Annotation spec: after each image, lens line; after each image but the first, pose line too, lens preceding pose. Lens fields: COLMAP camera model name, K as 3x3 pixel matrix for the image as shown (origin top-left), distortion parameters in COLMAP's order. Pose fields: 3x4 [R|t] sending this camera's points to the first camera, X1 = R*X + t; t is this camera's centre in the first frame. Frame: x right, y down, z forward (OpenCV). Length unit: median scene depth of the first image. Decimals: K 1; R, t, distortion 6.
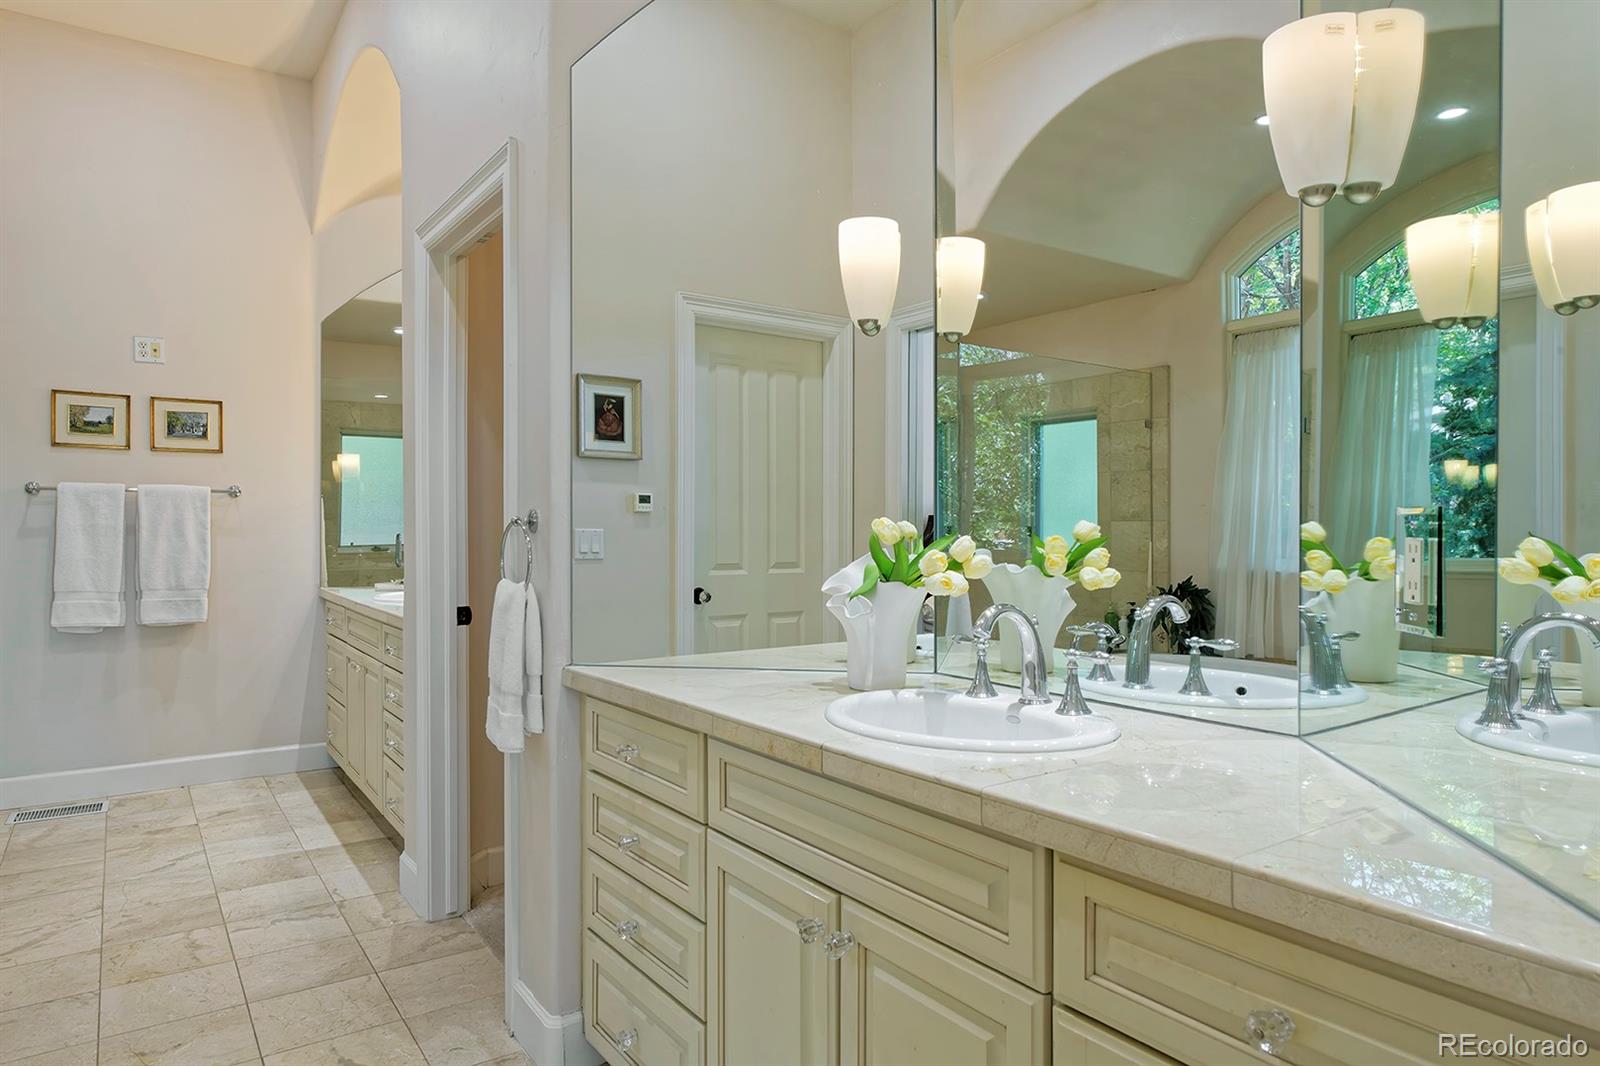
lens RADIAL K [[968.5, 0, 806.9], [0, 968.5, 530.6], [0, 0, 1]] dist [-0.003863, -0.001929]
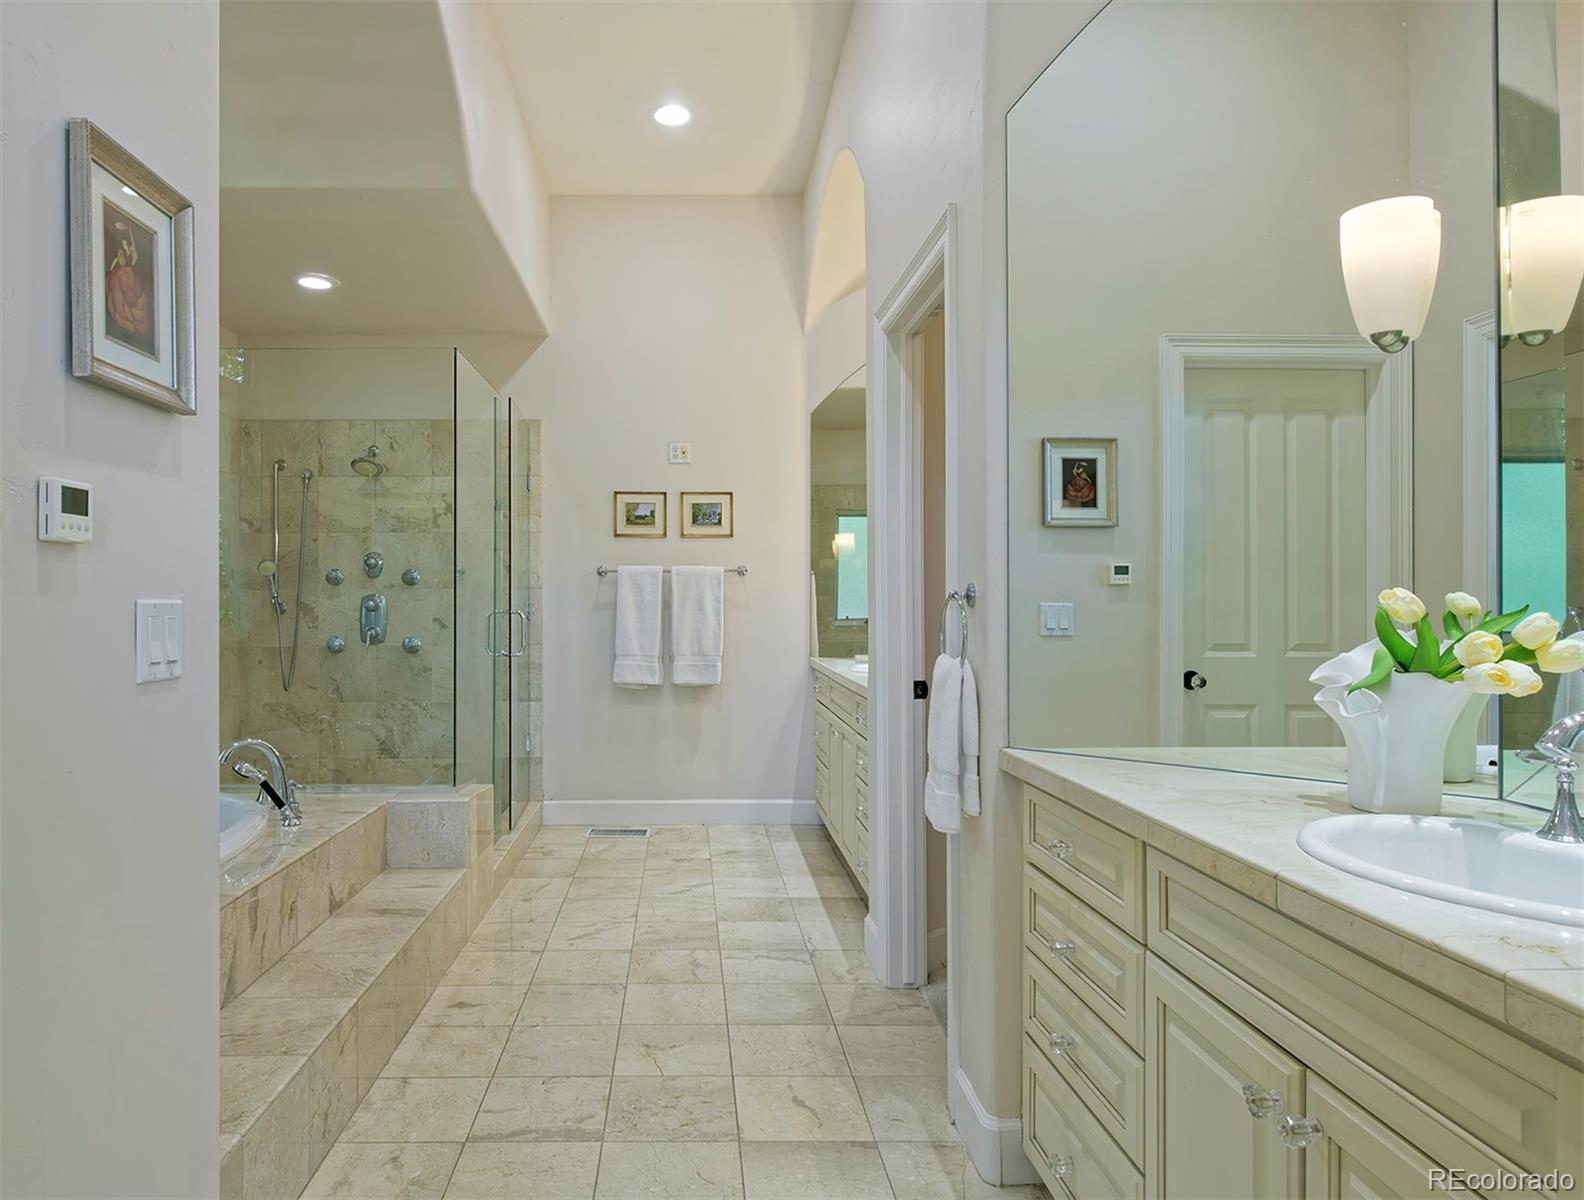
lens RADIAL K [[985.4, 0, 692.8], [0, 985.4, 599.5], [0, 0, 1]] dist [-0.004025, 0.000296]
pose [[0.819834, -0.003013, -0.572593, 0.038111], [-0.000220, 0.999984, -0.005577, 0.000026], [0.572601, 0.004698, 0.819821, 0.026378]]
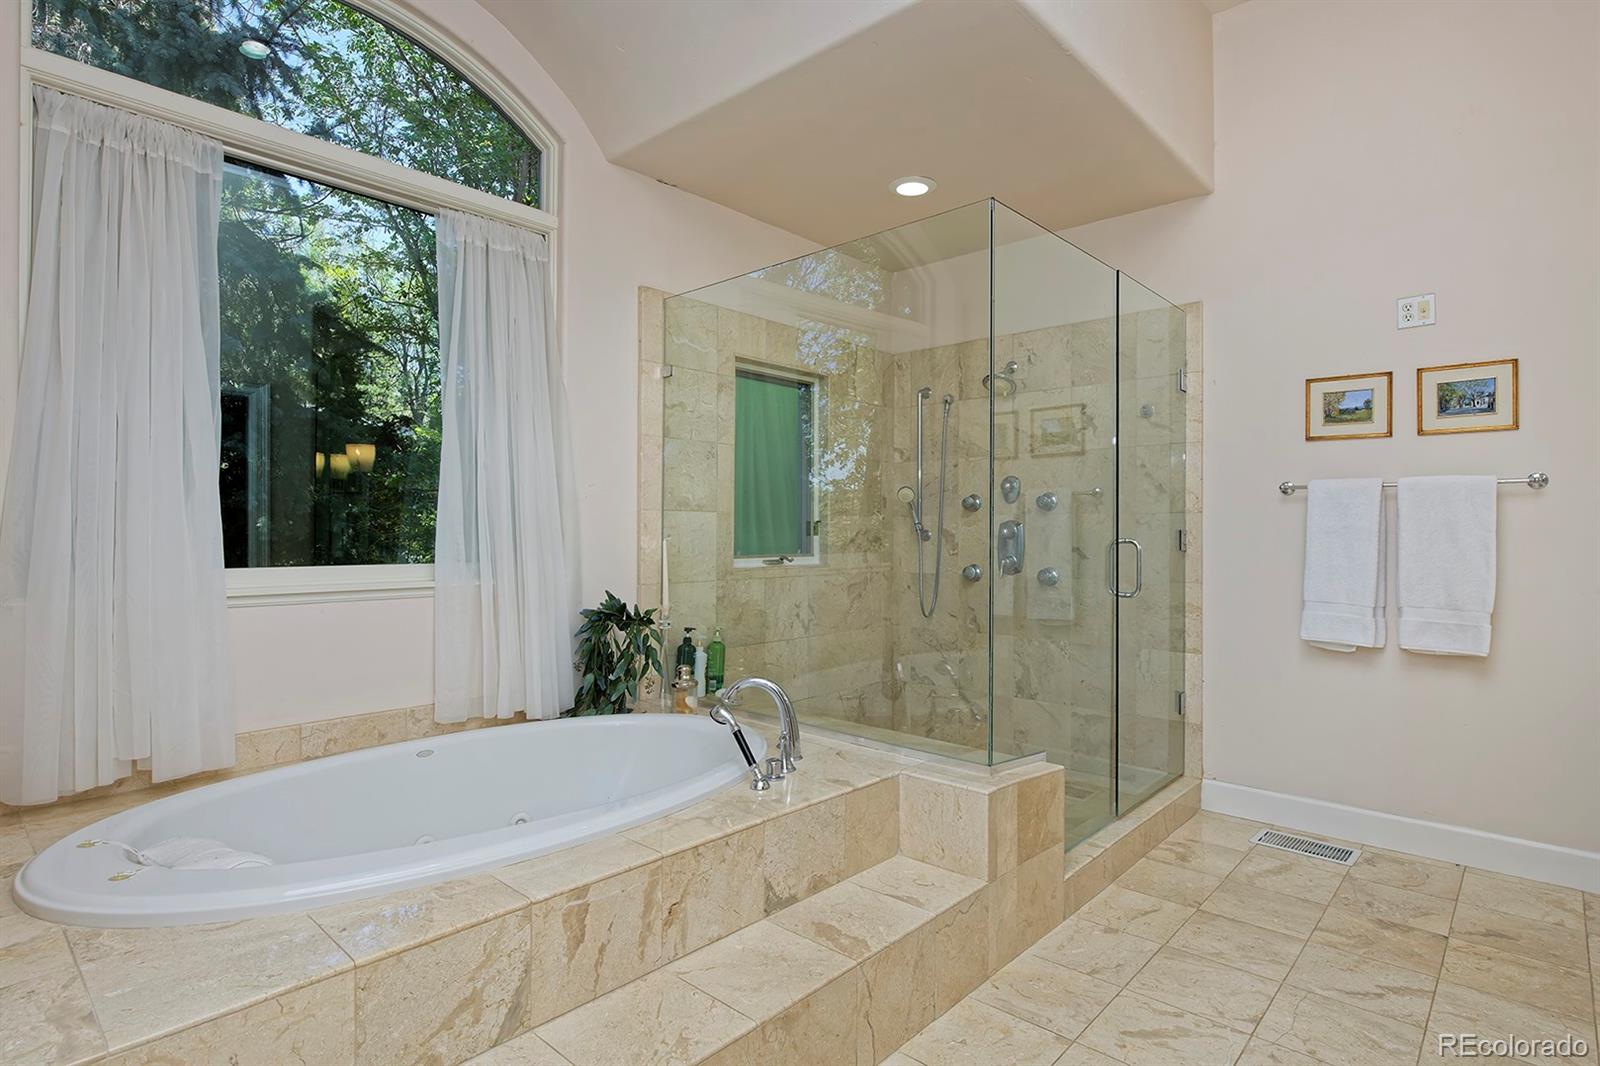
lens RADIAL K [[830.9, 0, 799.8], [0, 830.9, 528.0], [0, 0, 1]] dist [-0.001370, 0.000164]
pose [[0.219221, -0.003321, -0.975670, -0.169930], [-0.005110, 0.999977, -0.004552, 0.001571], [0.975662, 0.005984, 0.219199, 0.514503]]
